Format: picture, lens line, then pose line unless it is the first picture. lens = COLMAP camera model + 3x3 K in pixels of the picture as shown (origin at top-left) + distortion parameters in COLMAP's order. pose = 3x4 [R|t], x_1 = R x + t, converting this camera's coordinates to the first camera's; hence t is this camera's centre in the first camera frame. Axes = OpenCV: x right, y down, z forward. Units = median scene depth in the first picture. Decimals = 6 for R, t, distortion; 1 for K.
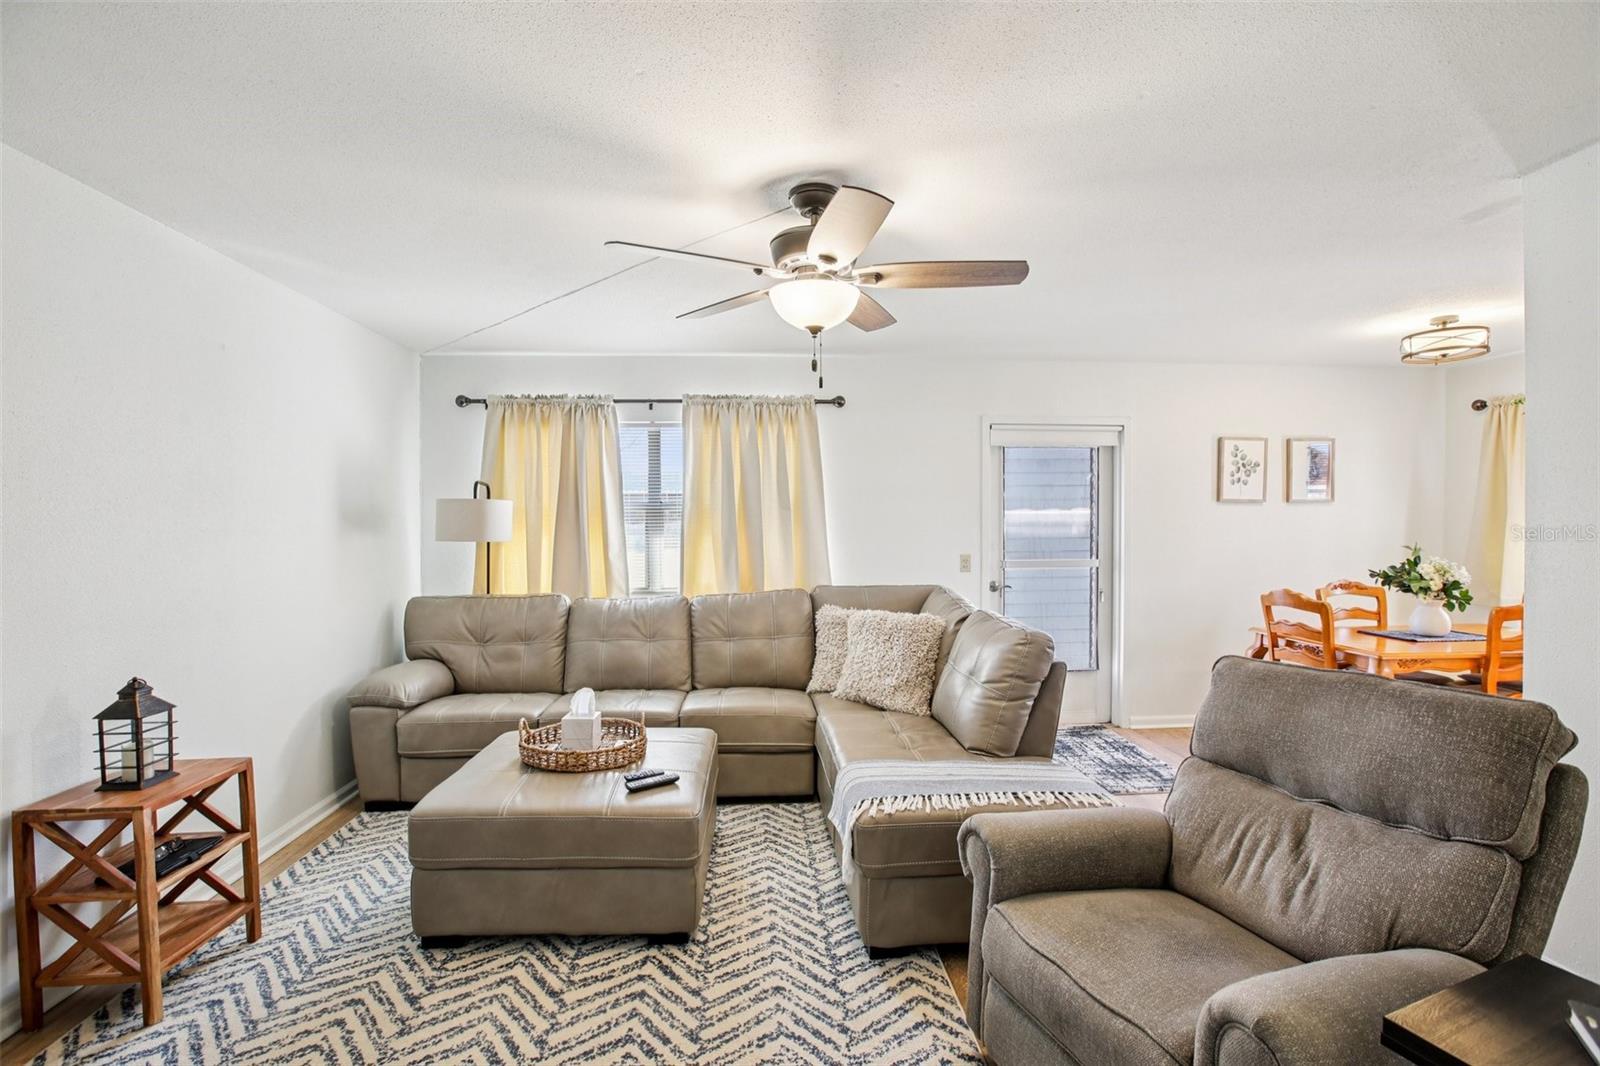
lens RADIAL K [[728.8, 0, 791.7], [0, 728.8, 531.6], [0, 0, 1]] dist [-0.041198, 0.010047]
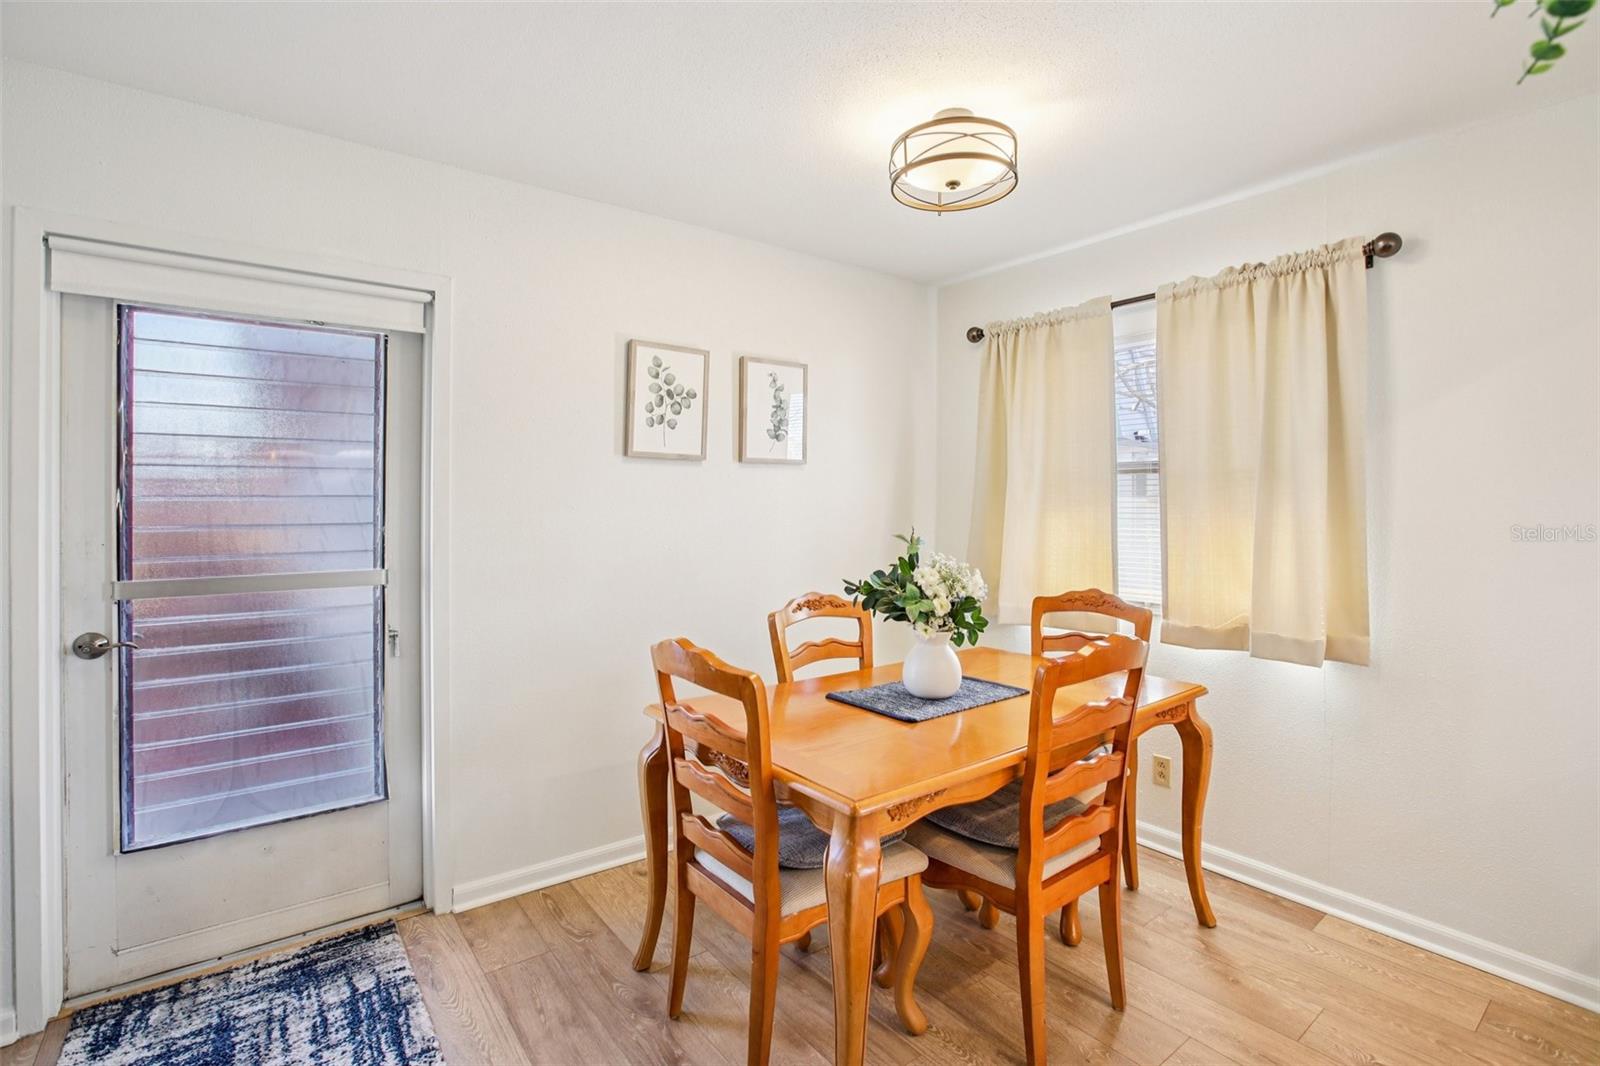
lens RADIAL K [[728.8, 0, 780.8], [0, 728.8, 507.3], [0, 0, 1]] dist [-0.041198, 0.010047]
pose [[0.844718, 0.000574, 0.535211, 0.462976], [0.002613, 0.999983, -0.005196, 0.001076], [-0.535205, 0.005787, 0.844703, 0.545086]]
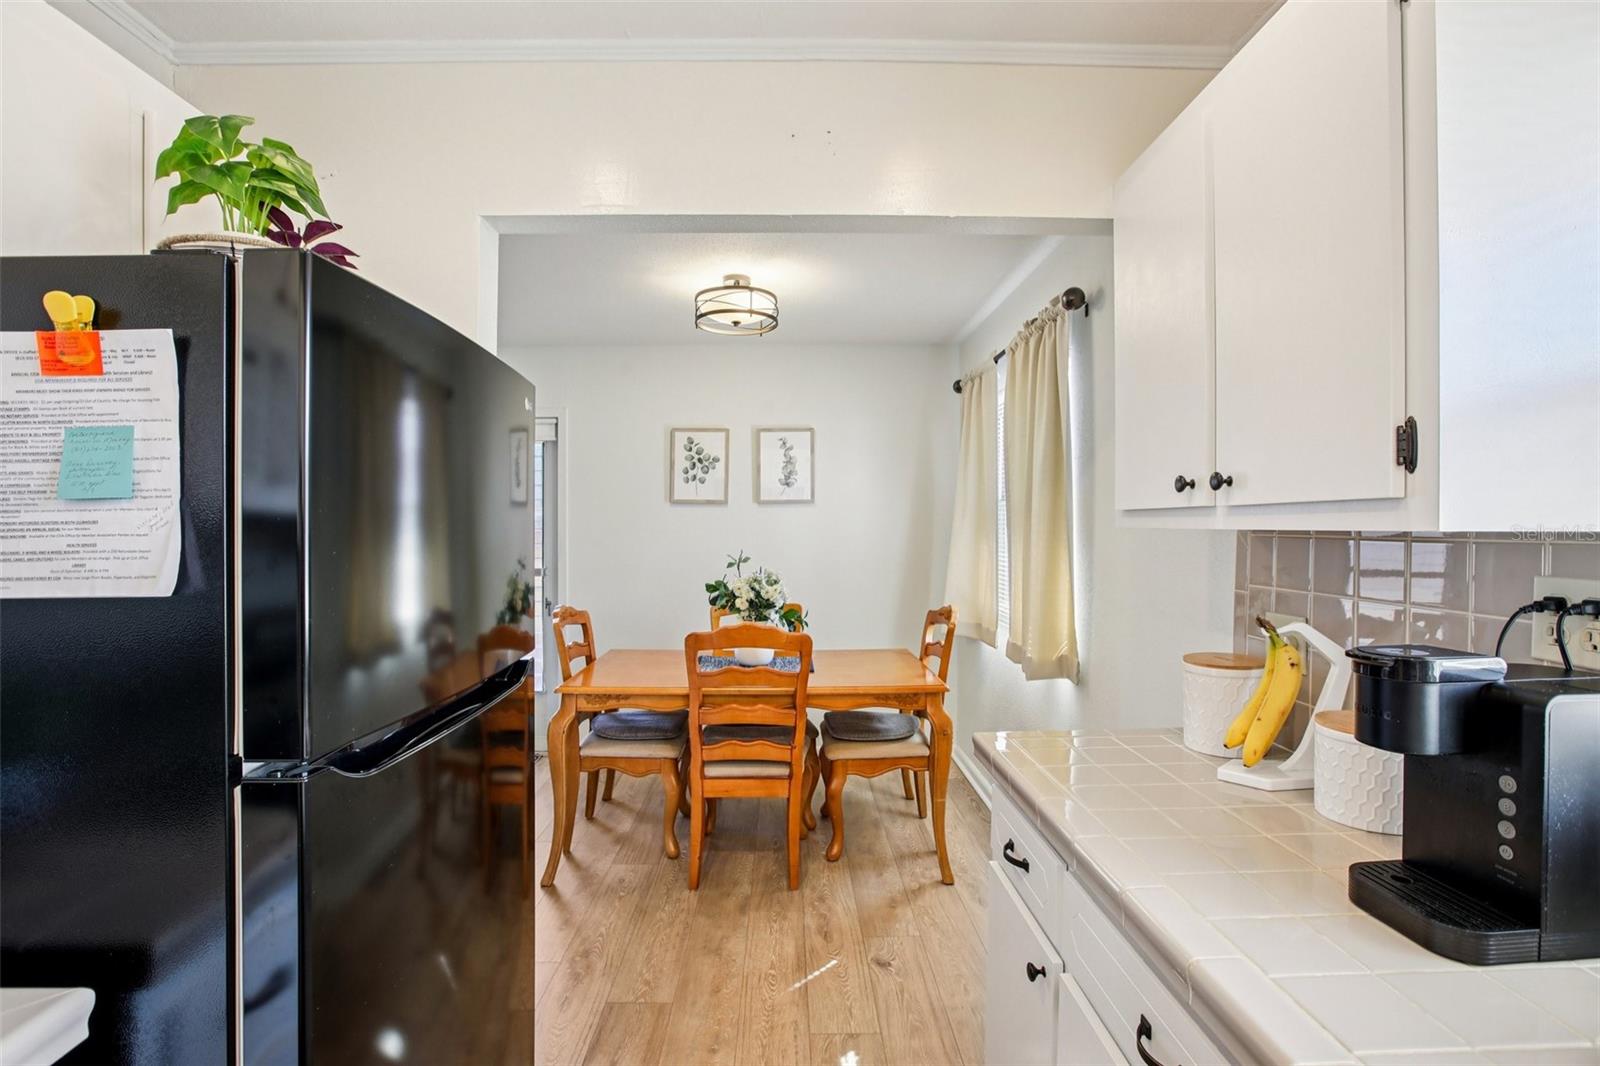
lens RADIAL K [[728.8, 0, 798.4], [0, 728.8, 533.1], [0, 0, 1]] dist [-0.041198, 0.010047]
pose [[0.998234, 0.000267, -0.059401, 0.938695], [-0.000200, 0.999999, 0.001134, -0.006839], [0.059401, -0.001121, 0.998234, 0.151121]]
